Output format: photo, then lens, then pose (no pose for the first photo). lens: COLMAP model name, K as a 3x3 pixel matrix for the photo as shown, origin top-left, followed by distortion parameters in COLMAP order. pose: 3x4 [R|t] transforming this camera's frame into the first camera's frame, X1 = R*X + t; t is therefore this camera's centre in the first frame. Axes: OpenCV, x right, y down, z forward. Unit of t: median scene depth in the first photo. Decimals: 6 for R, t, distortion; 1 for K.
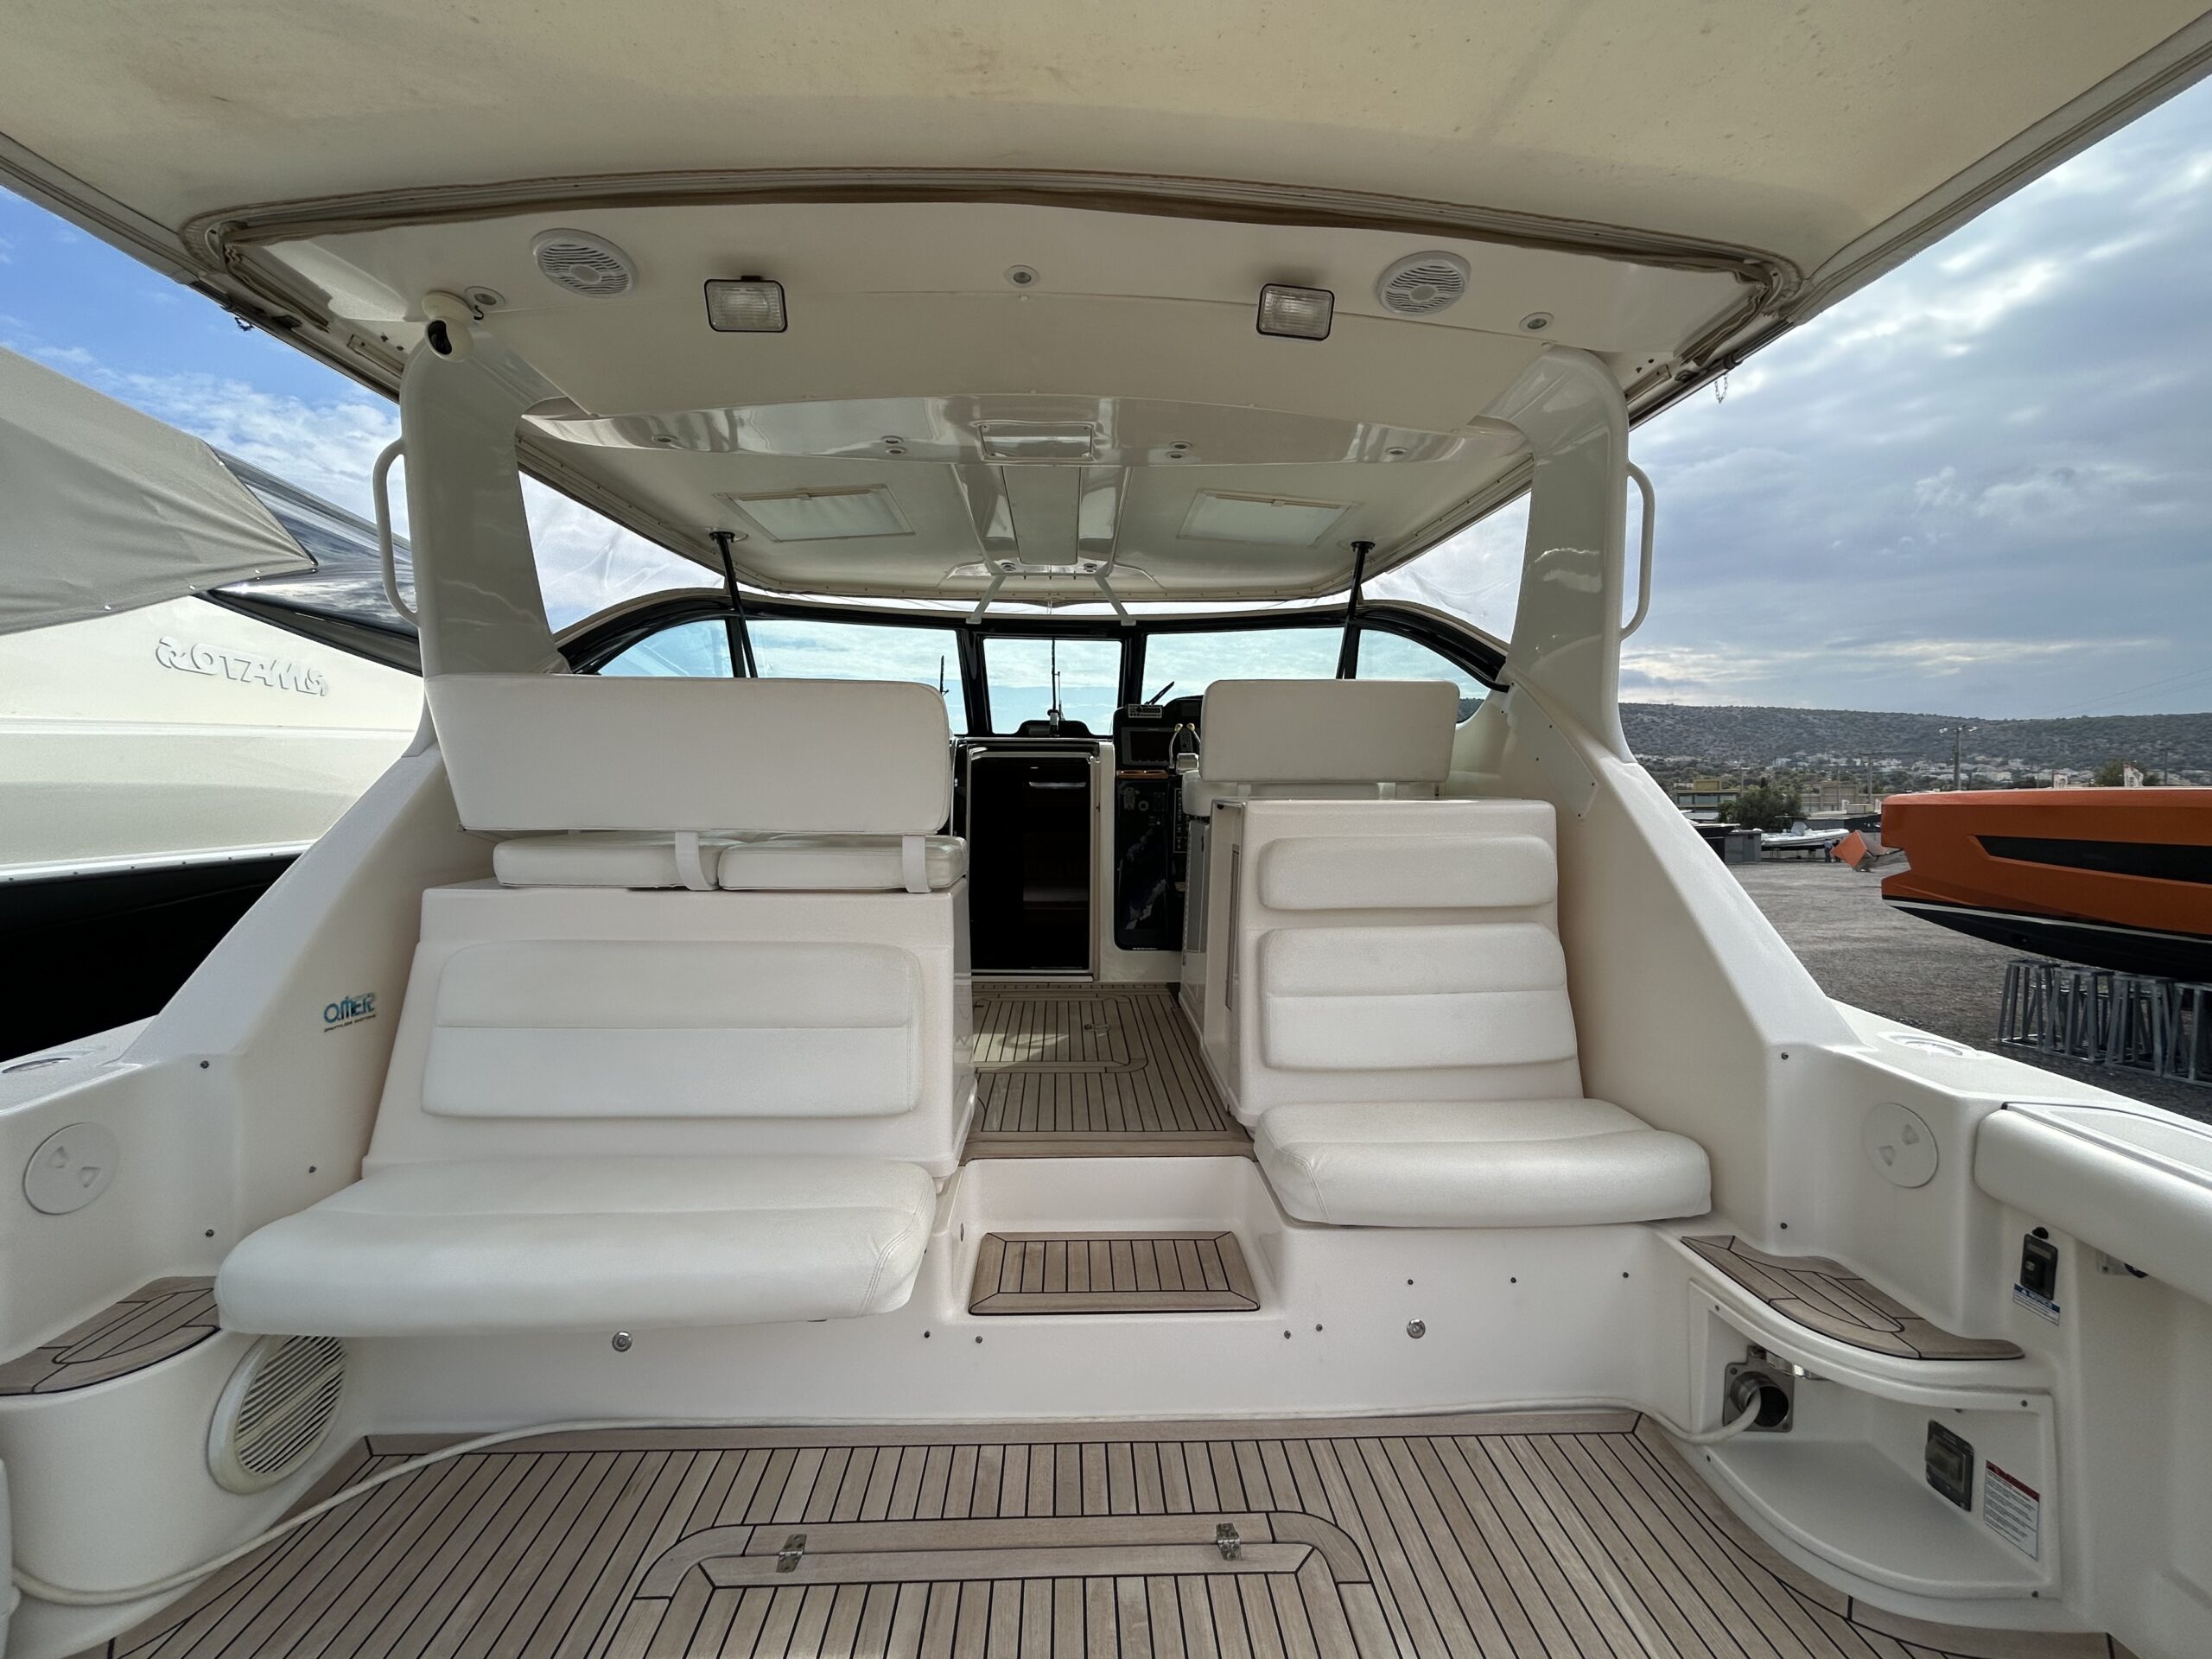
lens RADIAL K [[895.7, 0, 1103.0], [0, 895.7, 827.8], [0, 0, 1]] dist [-0.003914, 0.001025]
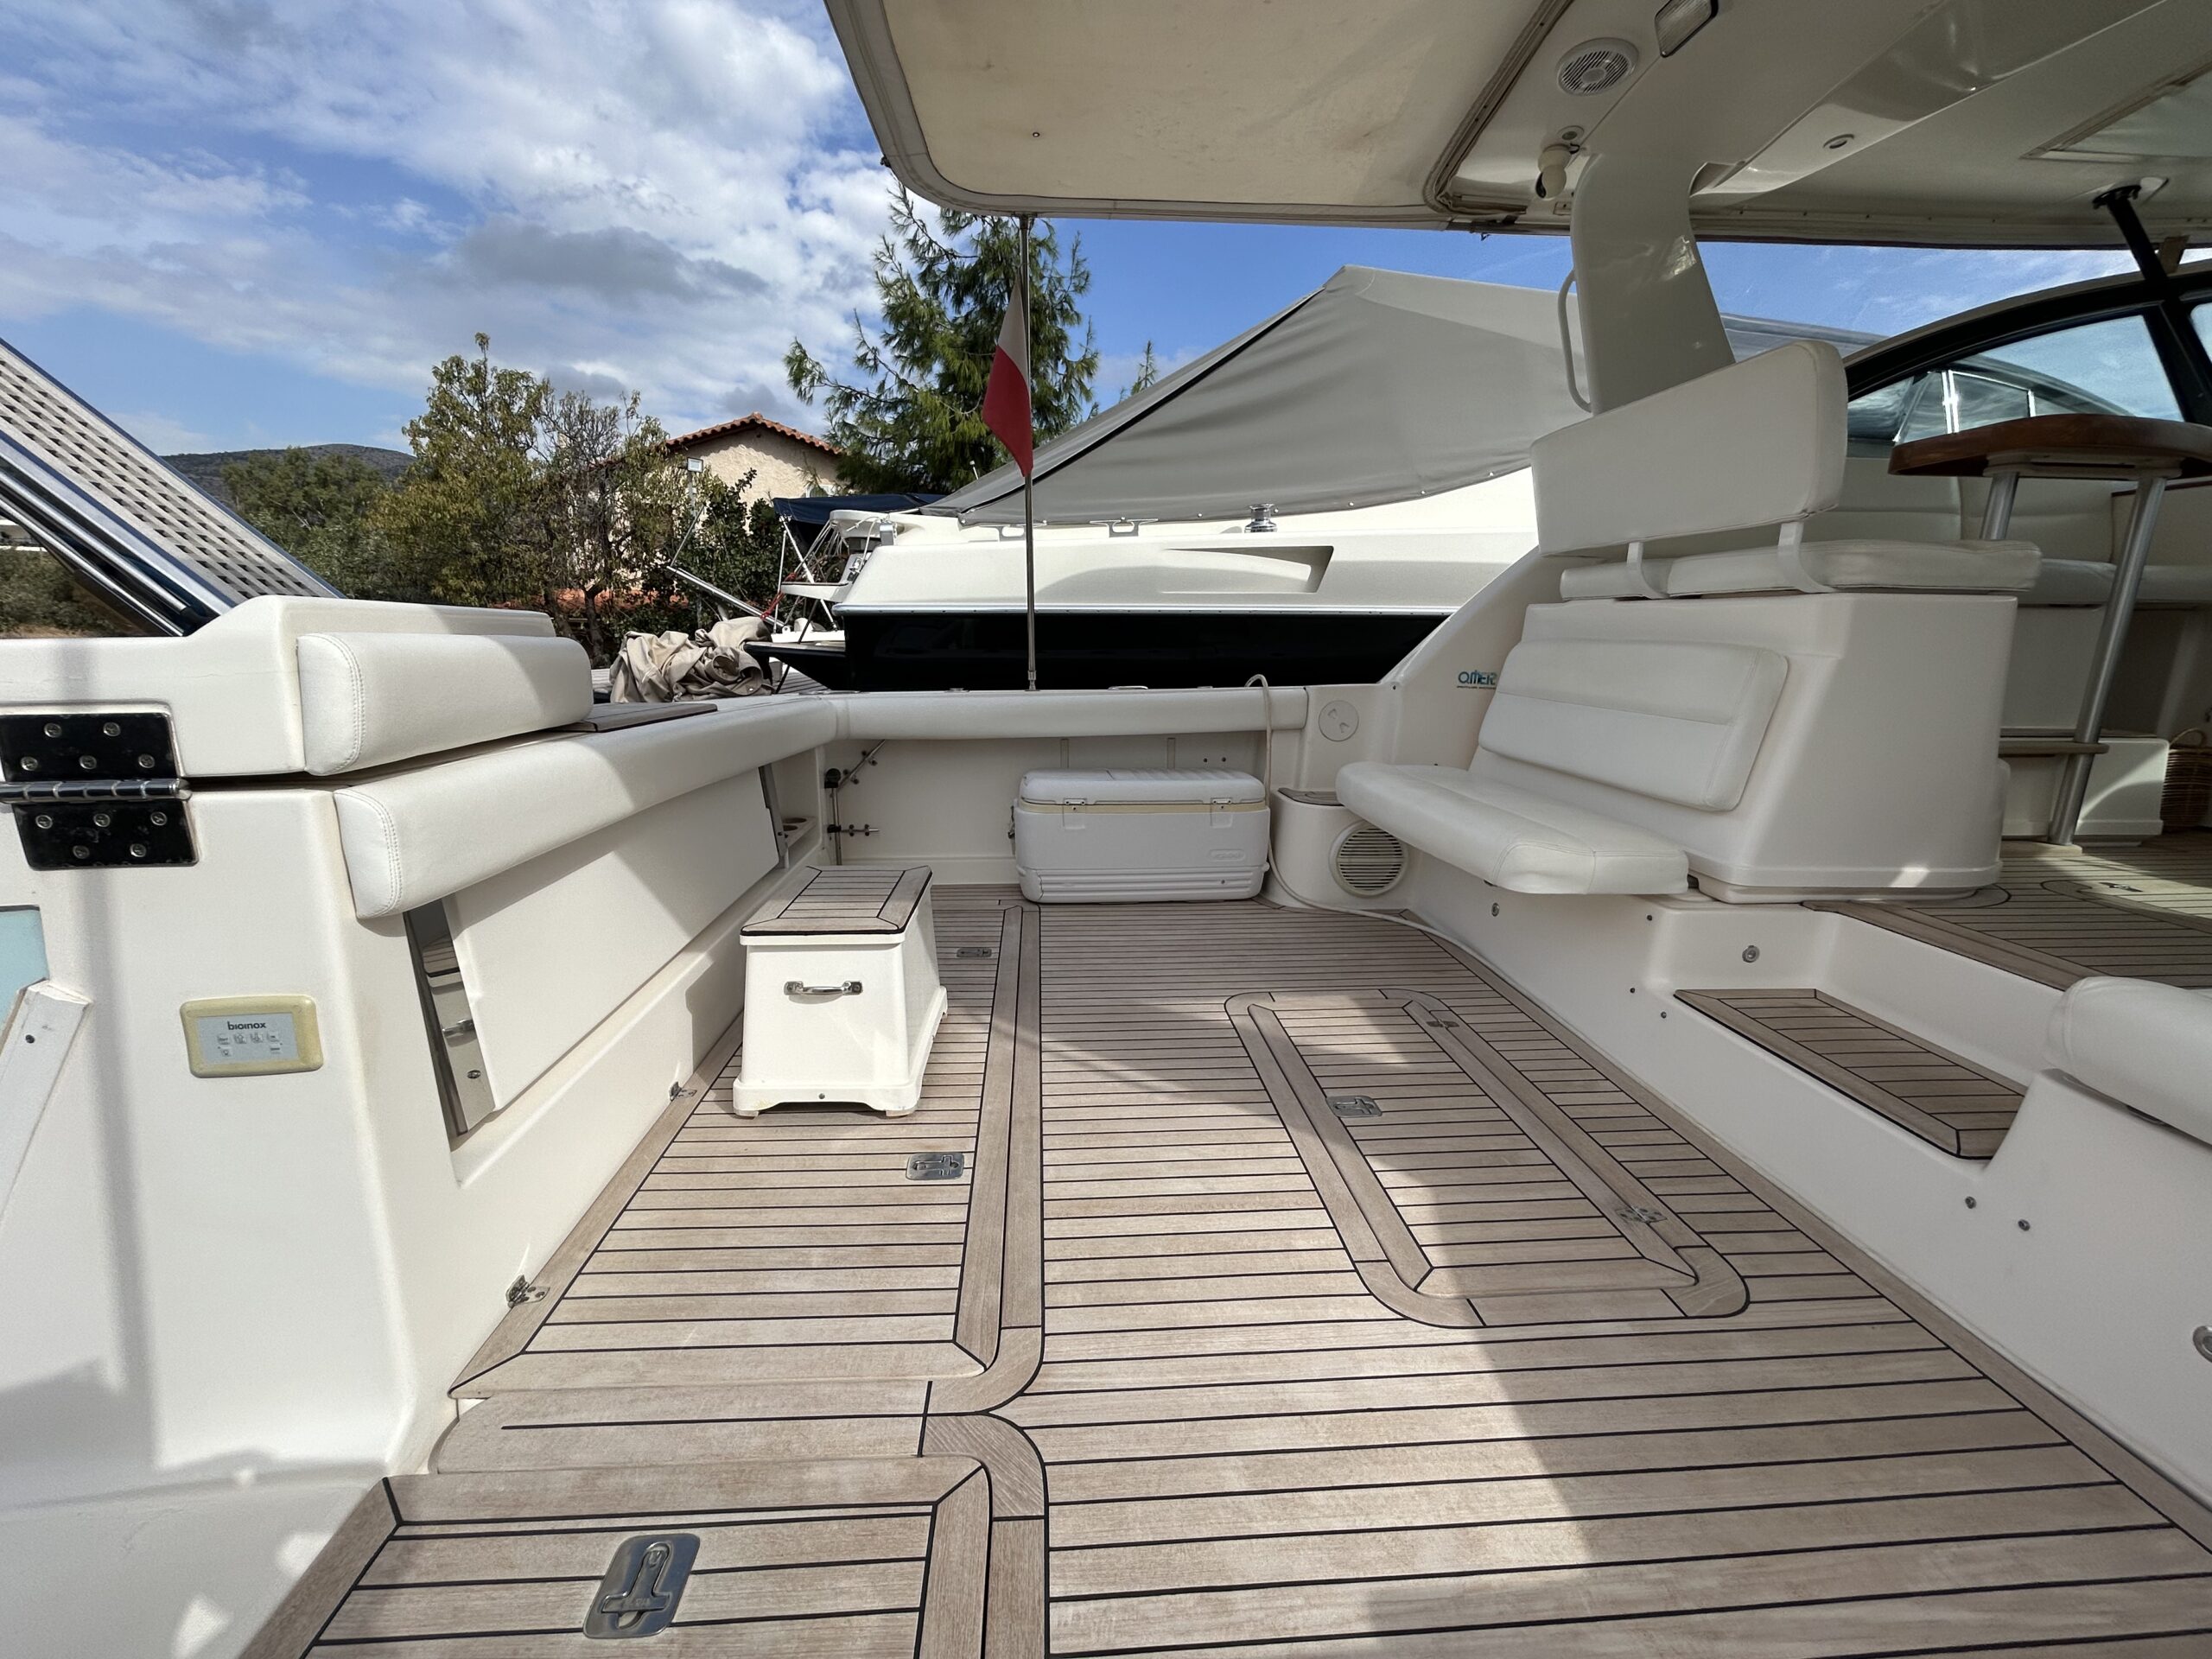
lens RADIAL K [[895.7, 0, 1099.5], [0, 895.7, 828.5], [0, 0, 1]] dist [-0.003914, 0.001025]
pose [[0.028667, 0.208383, -0.977627, 0.349056], [-0.062788, 0.976473, 0.206296, 0.081739], [0.997615, 0.055469, 0.041077, 0.127661]]
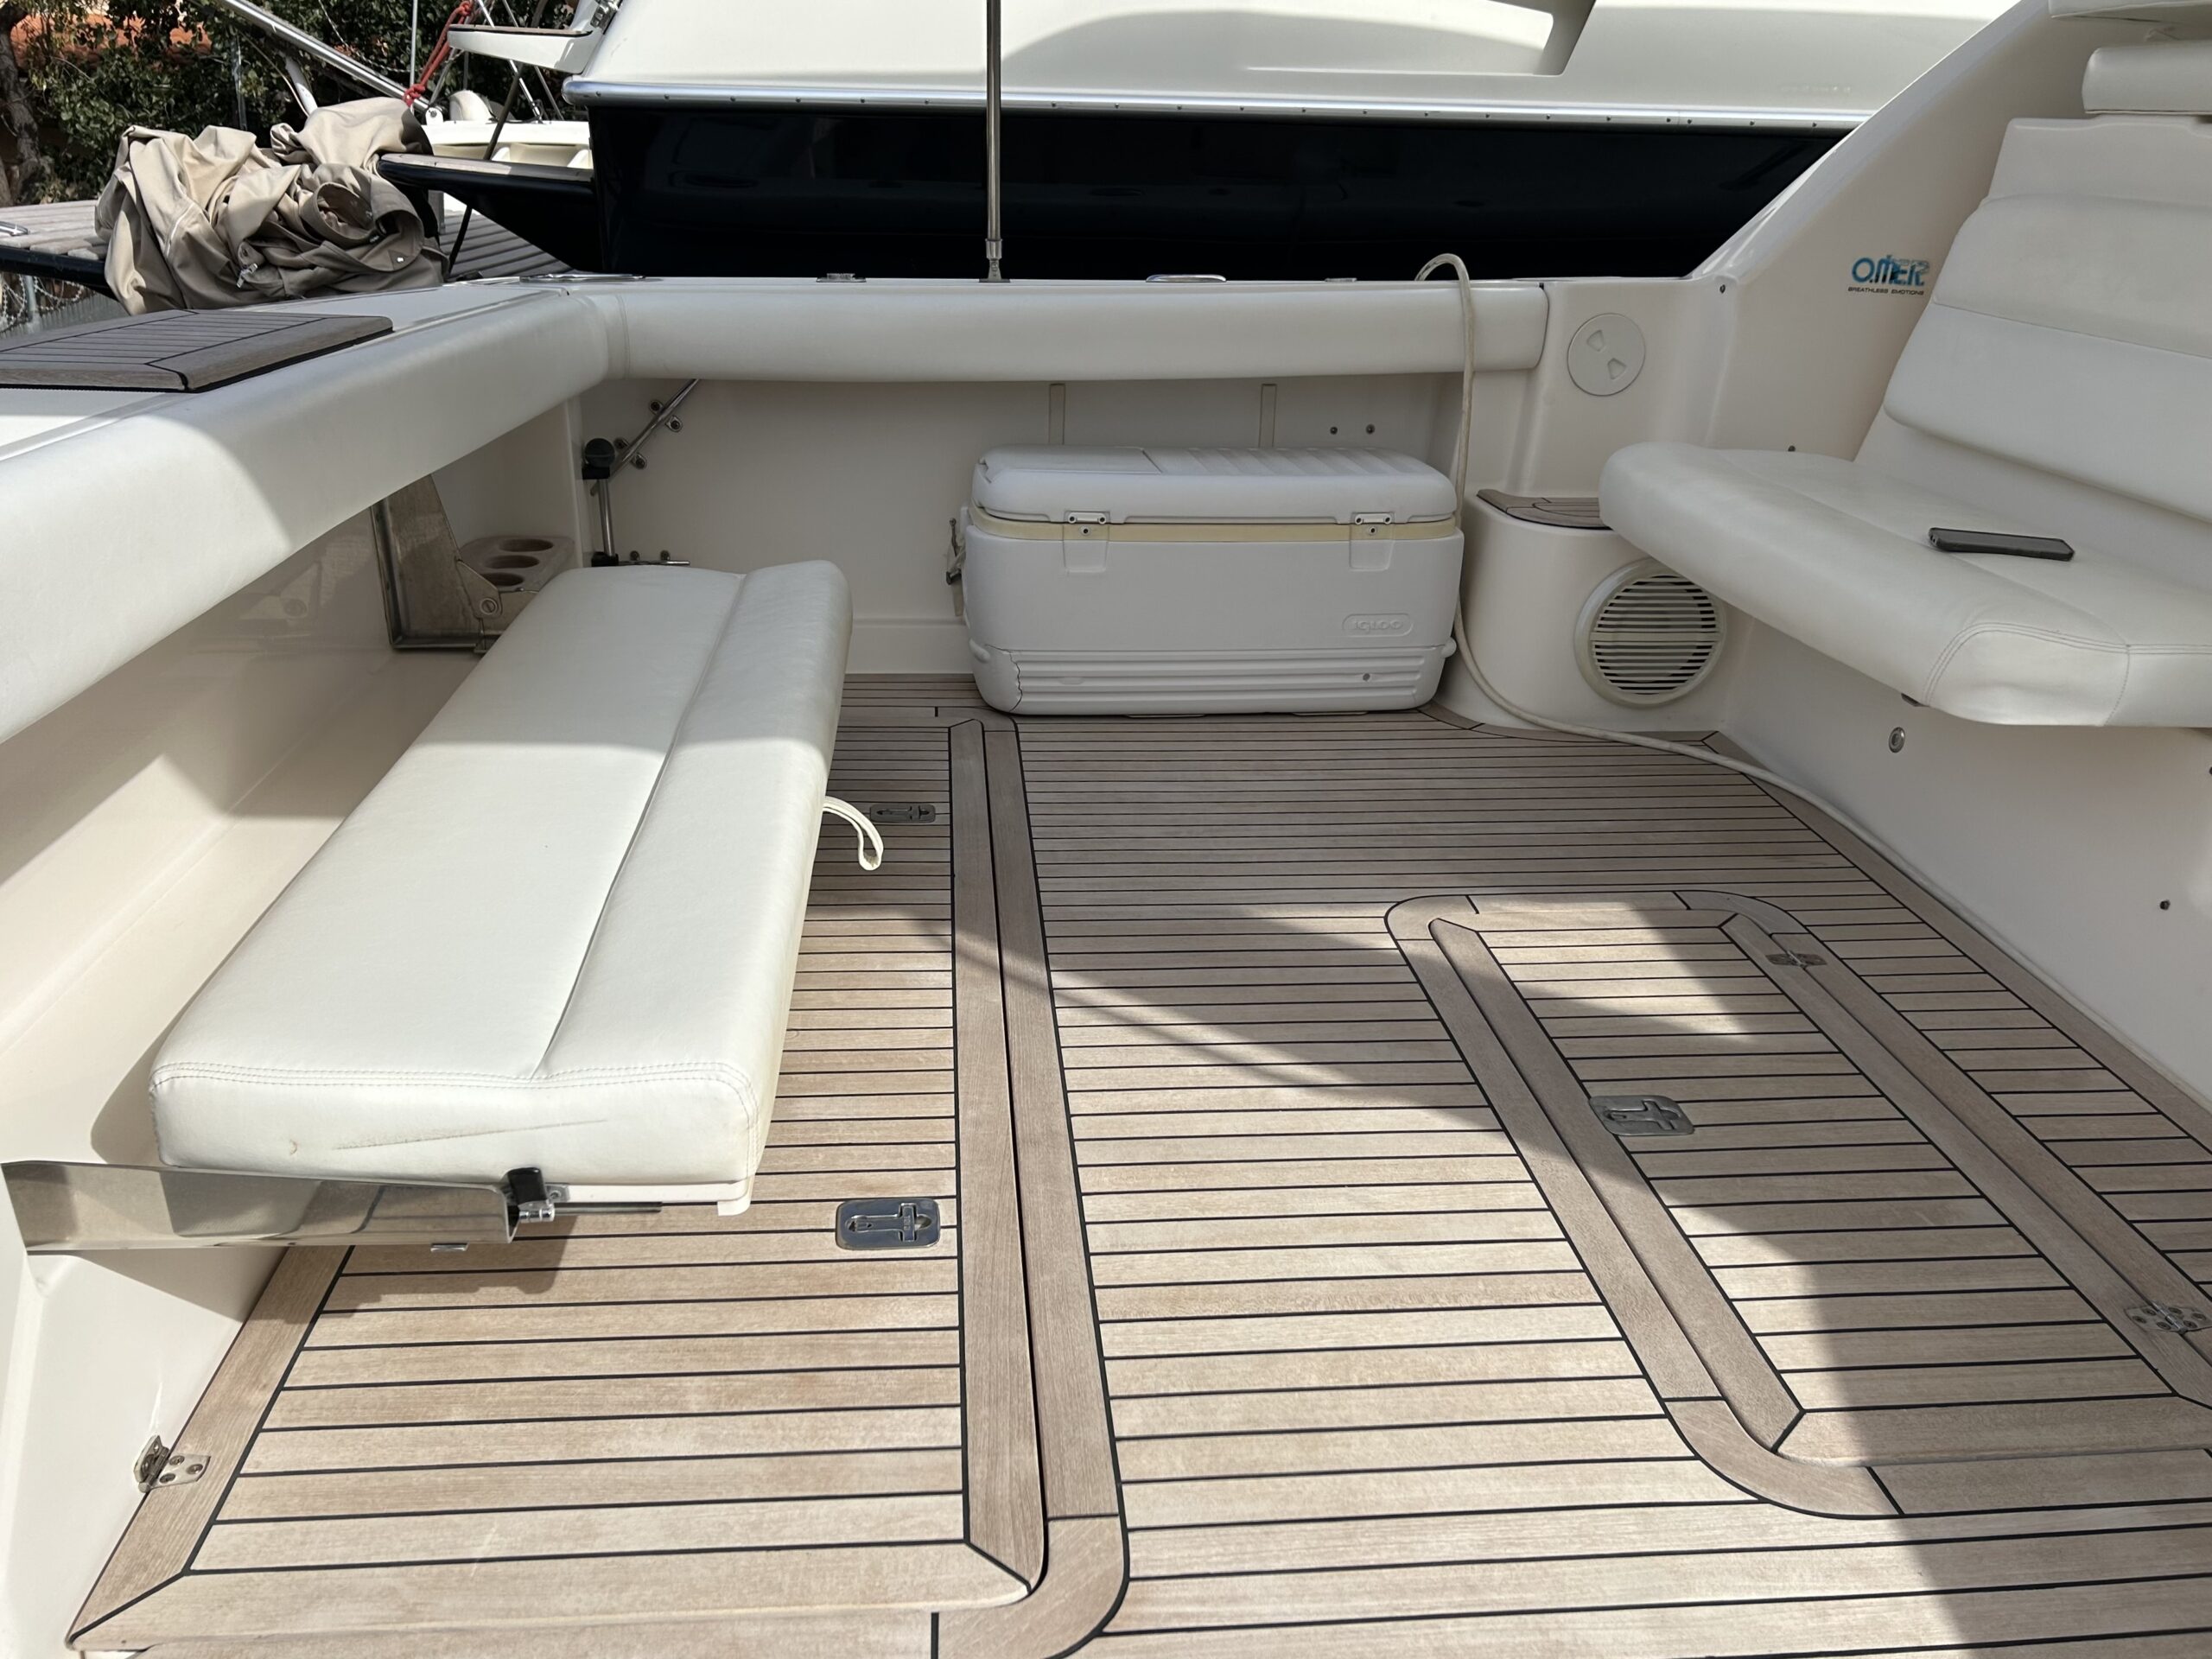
lens RADIAL K [[1730.2, 0, 1108.8], [0, 1730.2, 827.3], [0, 0, 1]] dist [0.046198, -0.041942]
pose [[0.055079, 0.368399, -0.928035, 0.345468], [-0.082233, 0.927962, 0.363490, 0.070370], [0.995090, 0.056294, 0.081406, 0.095800]]
